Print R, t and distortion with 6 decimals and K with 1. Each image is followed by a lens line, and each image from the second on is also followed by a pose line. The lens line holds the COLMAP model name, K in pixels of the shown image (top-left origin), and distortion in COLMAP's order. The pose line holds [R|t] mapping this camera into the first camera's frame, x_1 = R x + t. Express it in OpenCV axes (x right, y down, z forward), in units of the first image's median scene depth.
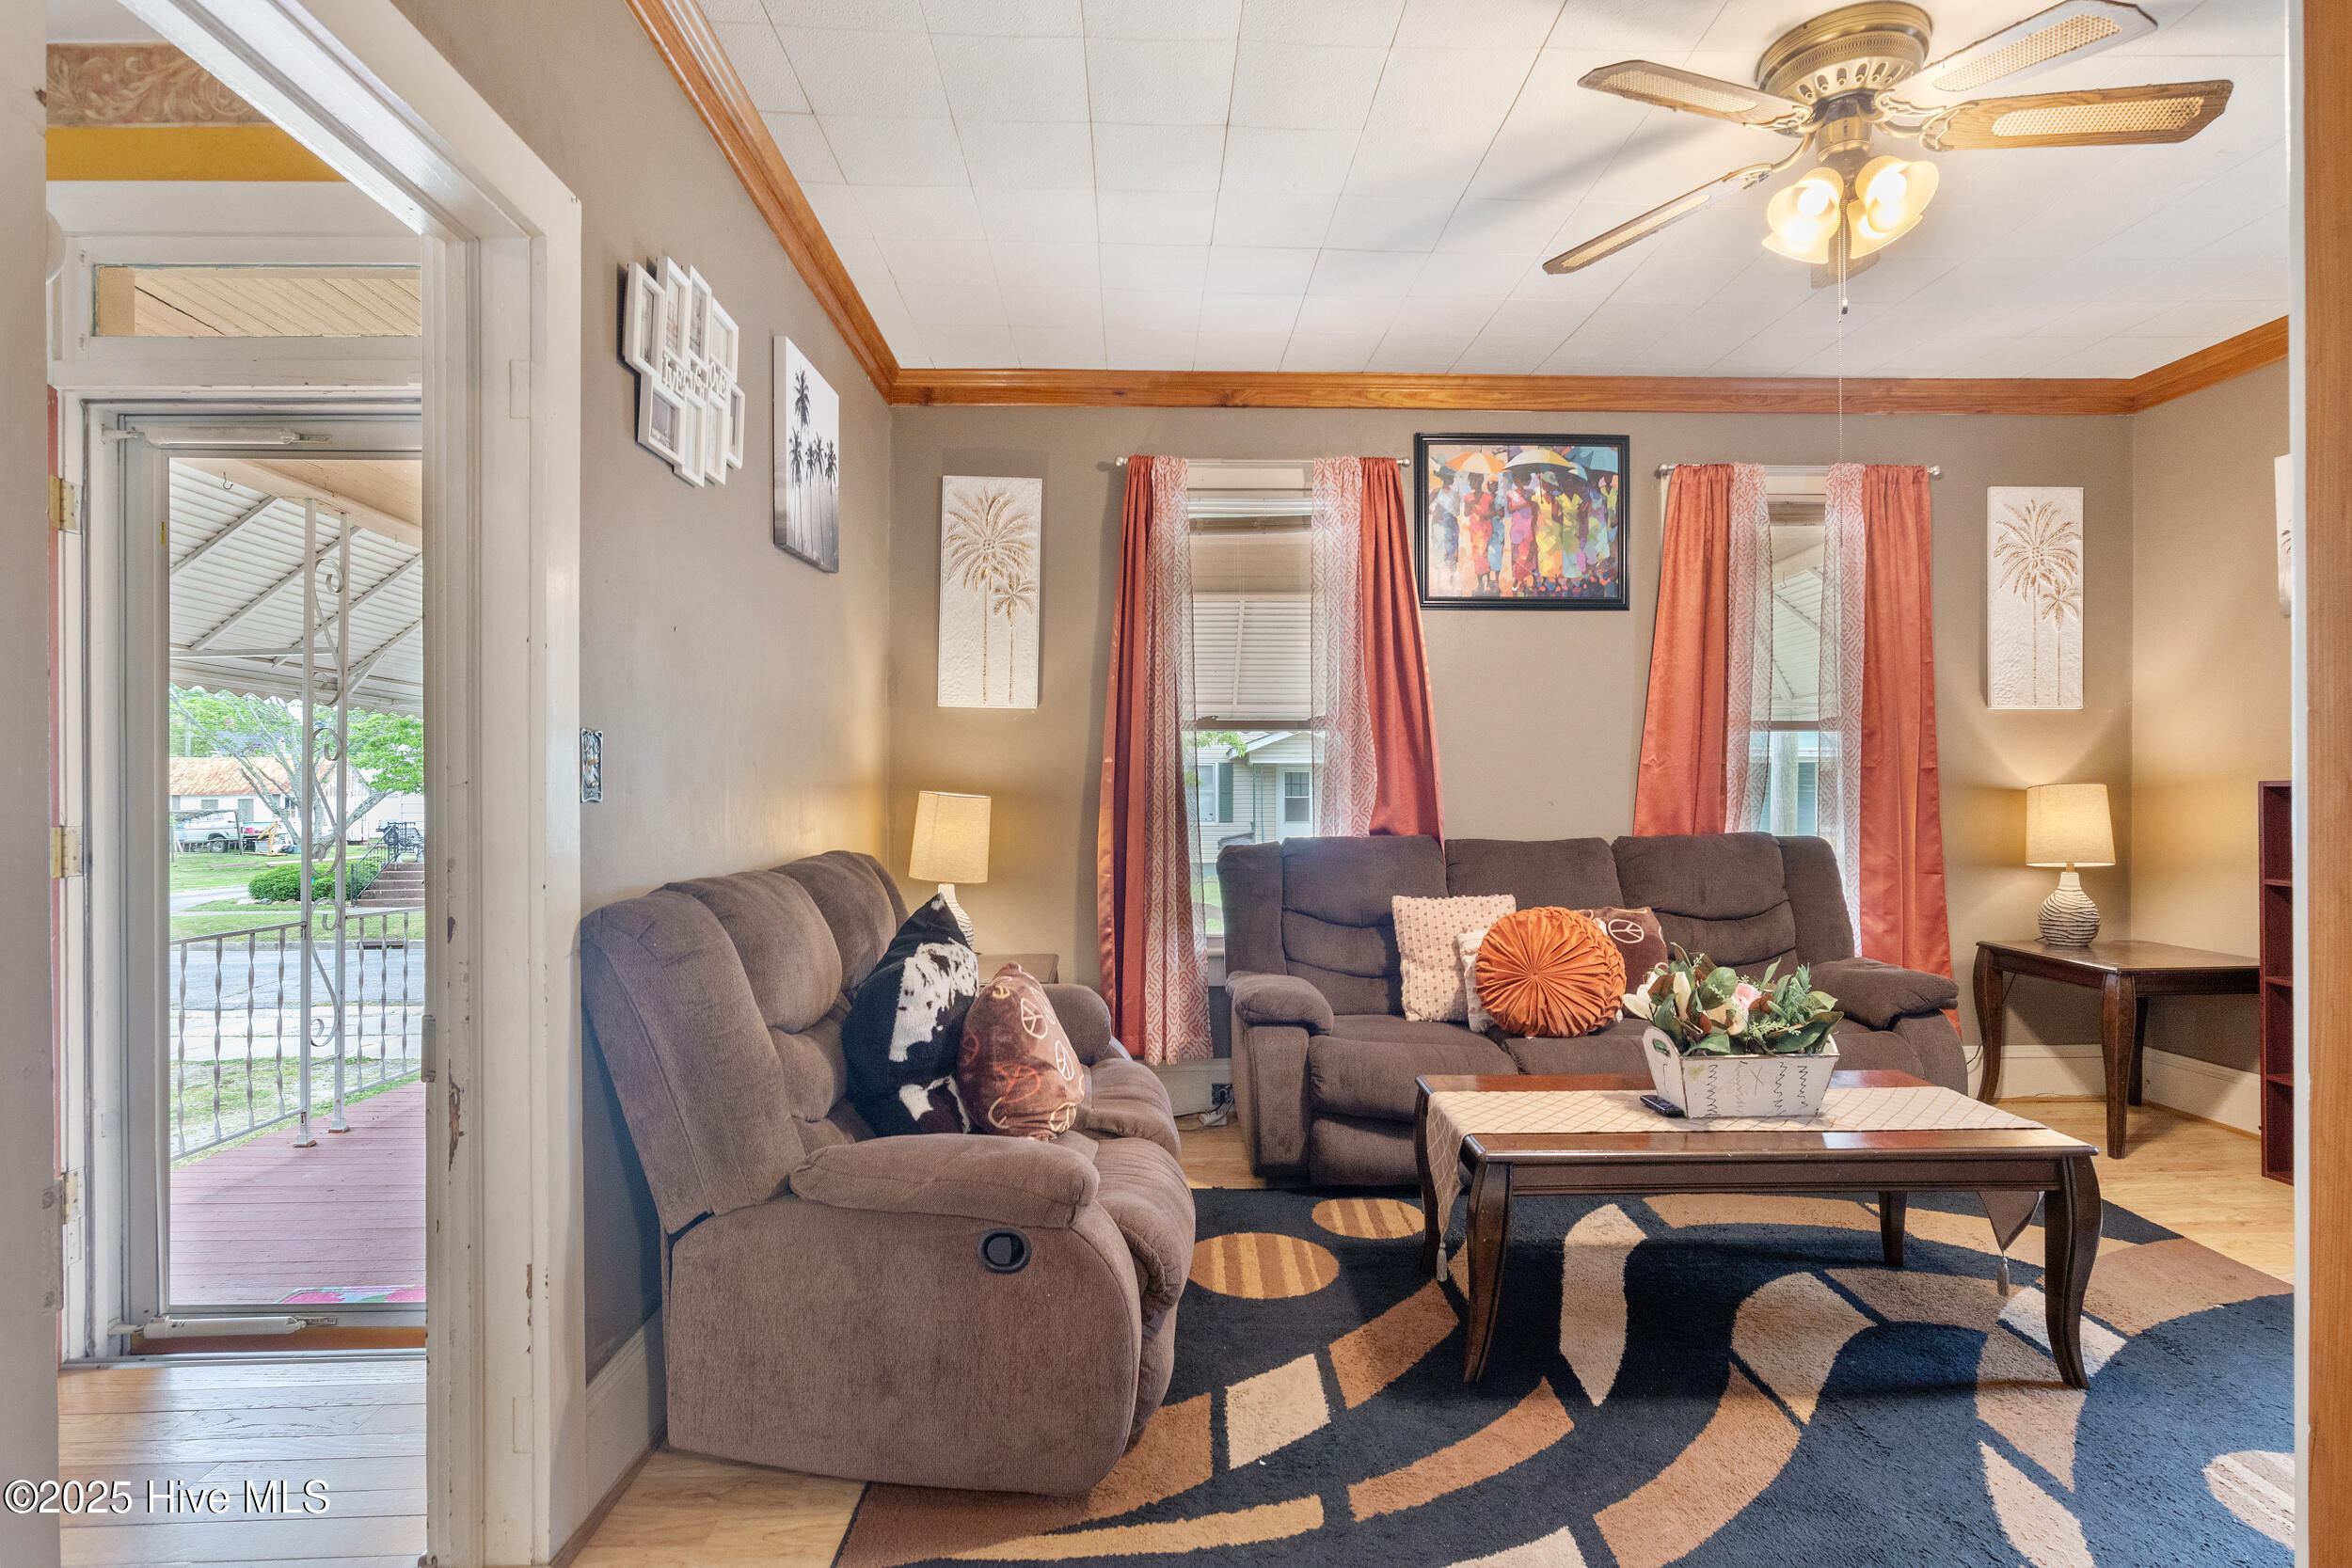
lens RADIAL K [[1218.6, 0, 1169.3], [0, 1218.6, 797.2], [0, 0, 1]] dist [-0.032042, 0.023475]
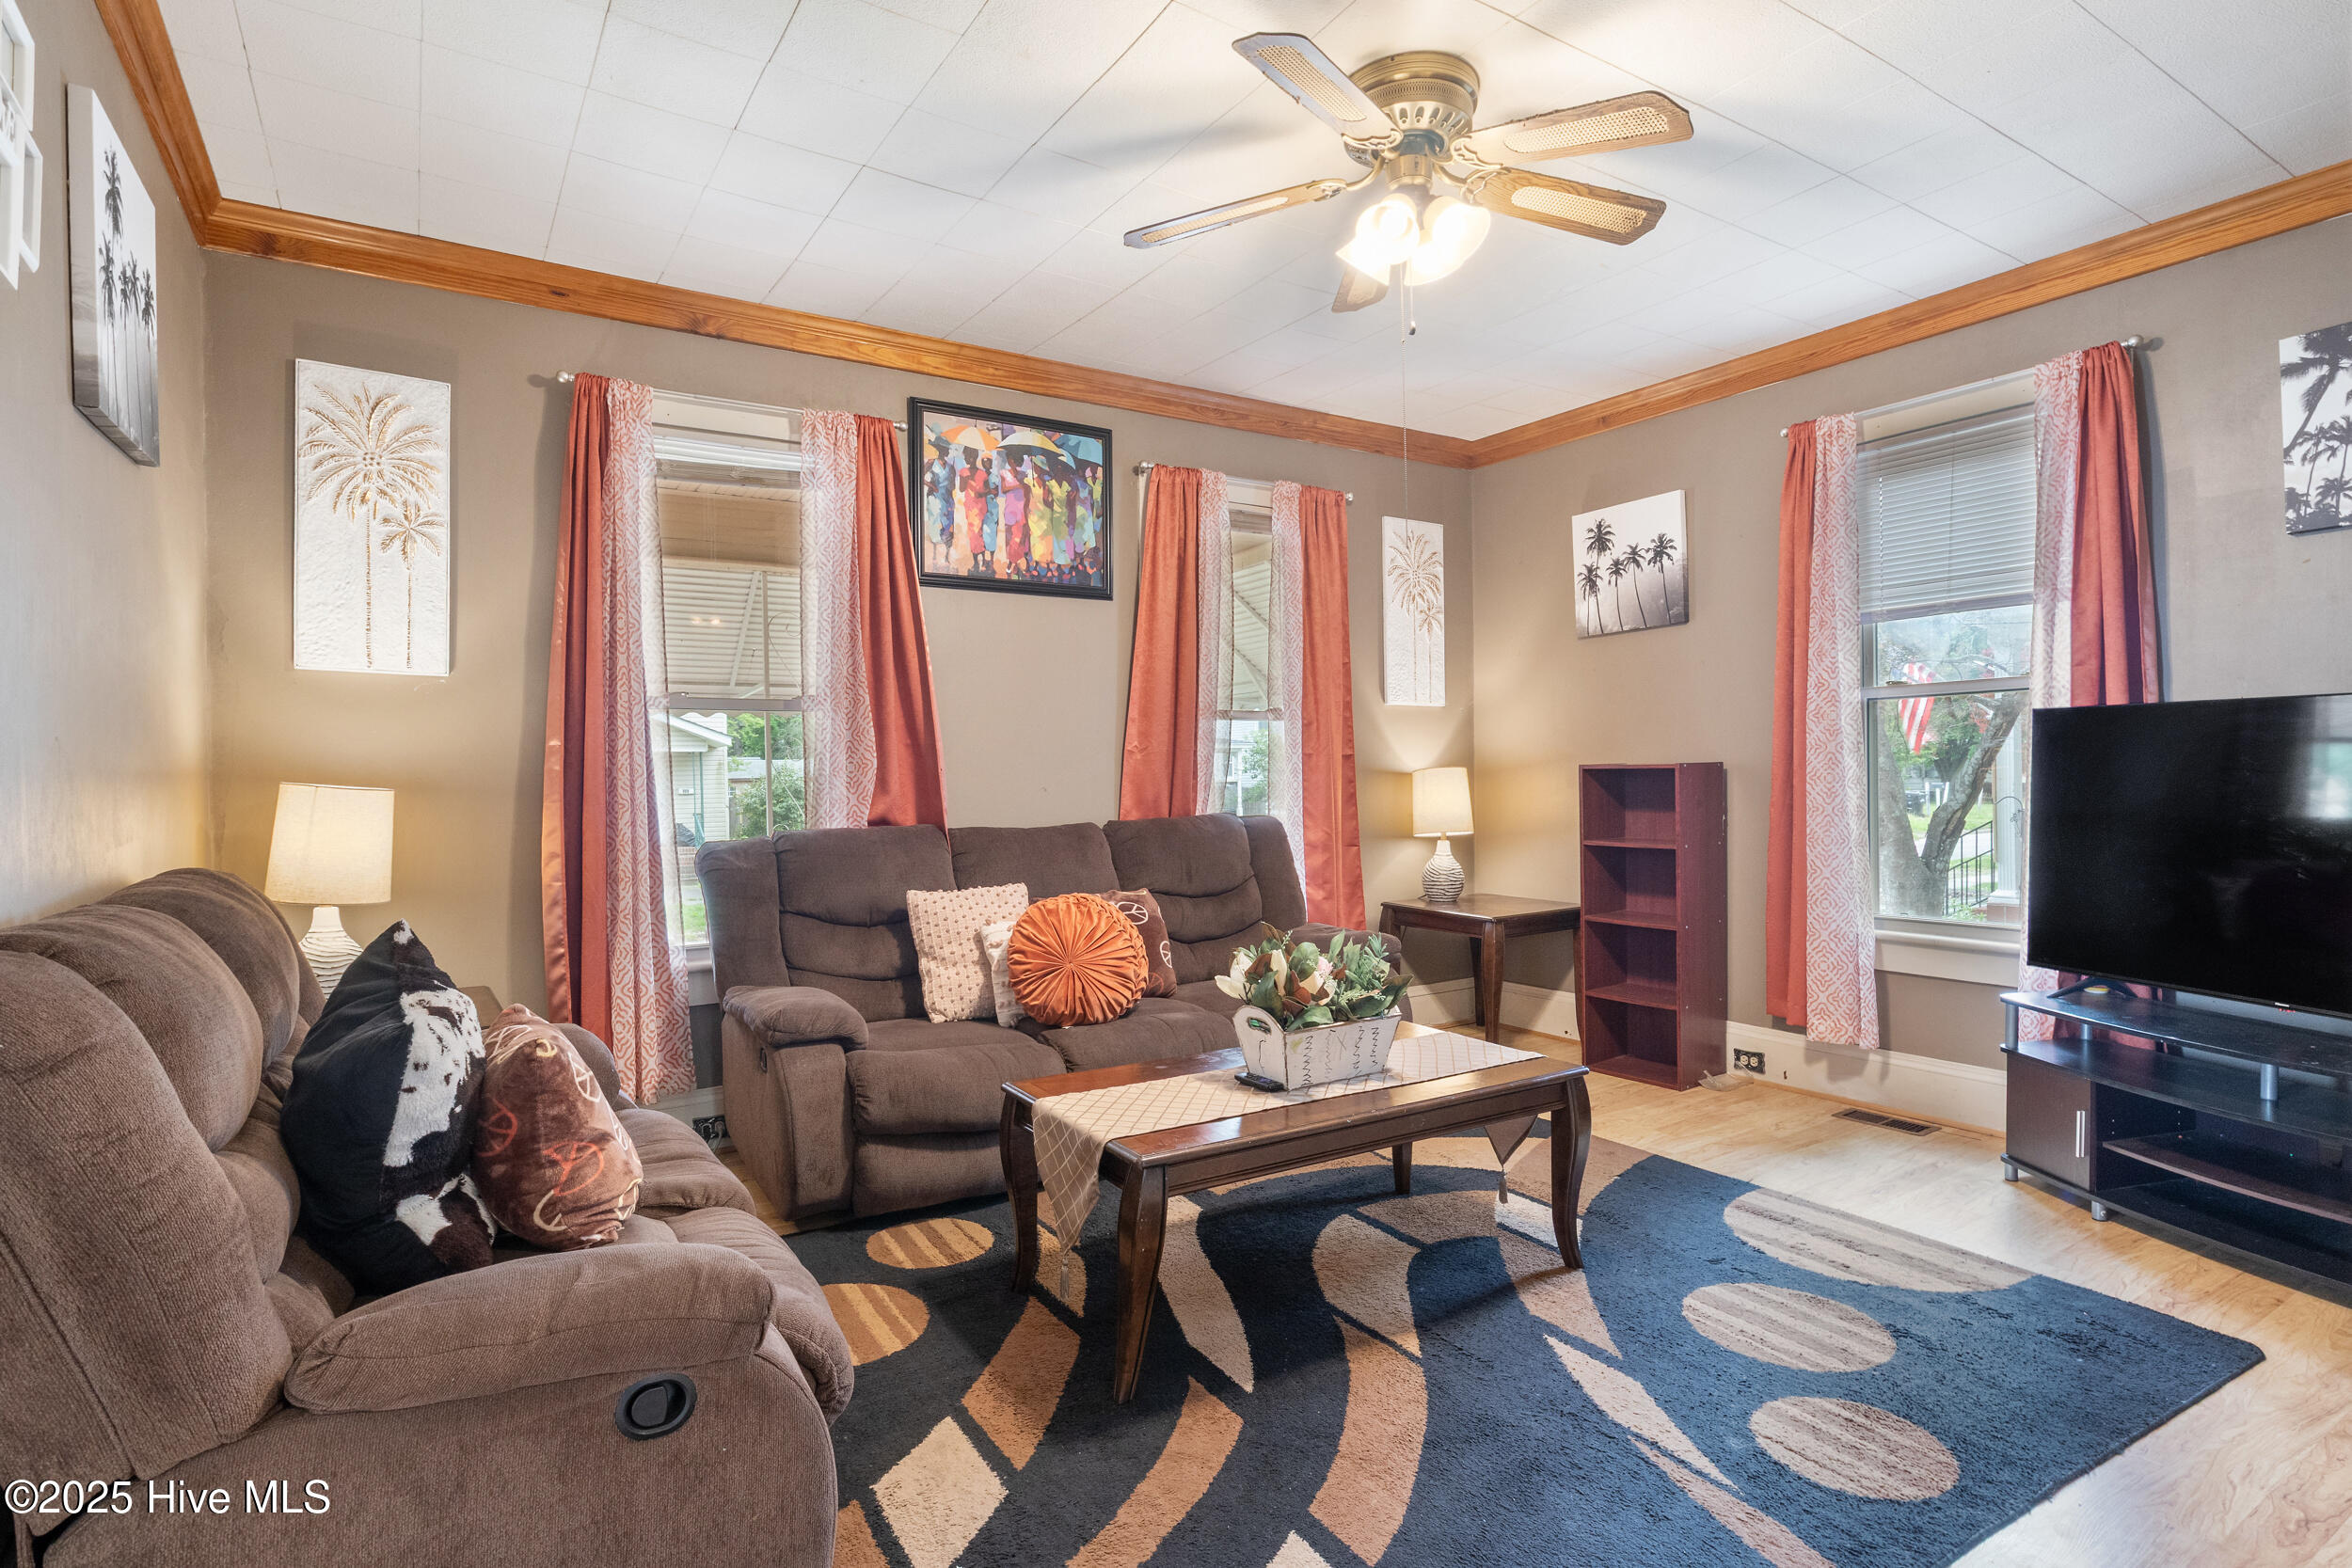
lens RADIAL K [[1199.9, 0, 1175.3], [0, 1199.9, 797.5], [0, 0, 1]] dist [-0.034181, 0.019027]
pose [[0.857526, -0.015822, 0.514198, -0.129380], [0.011293, 0.999865, 0.011934, 0.001810], [-0.514317, -0.004426, 0.857588, 0.129792]]
